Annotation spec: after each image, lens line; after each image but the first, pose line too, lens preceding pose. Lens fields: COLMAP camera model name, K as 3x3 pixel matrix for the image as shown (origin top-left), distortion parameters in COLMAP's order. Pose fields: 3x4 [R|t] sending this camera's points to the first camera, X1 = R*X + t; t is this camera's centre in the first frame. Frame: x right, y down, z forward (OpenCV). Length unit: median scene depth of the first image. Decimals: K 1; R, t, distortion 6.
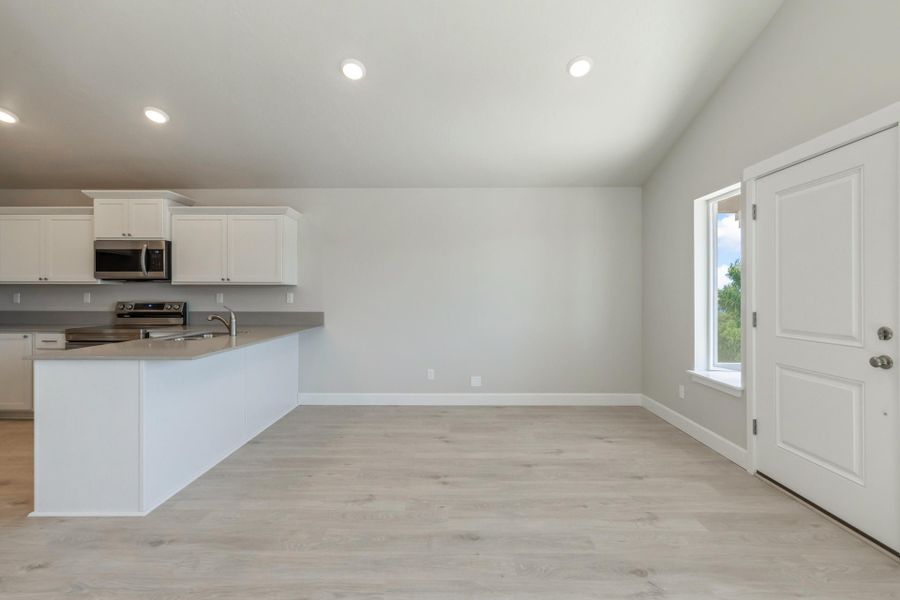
lens RADIAL K [[408.1, 0, 452.9], [0, 408.1, 294.8], [0, 0, 1]] dist [0.000748, 0.000071]
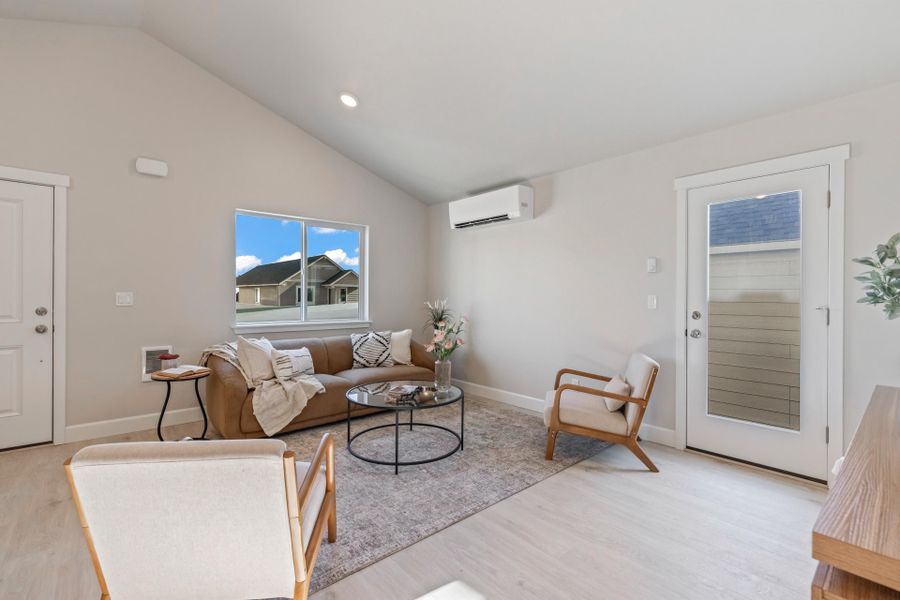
lens RADIAL K [[408.1, 0, 452.9], [0, 408.1, 294.8], [0, 0, 1]] dist [0.000748, 0.000071]
pose [[-0.670948, -0.003032, 0.741498, -0.576276], [-0.009199, 0.999949, -0.004235, 0.009740], [-0.741447, -0.009663, -0.670941, 0.413554]]
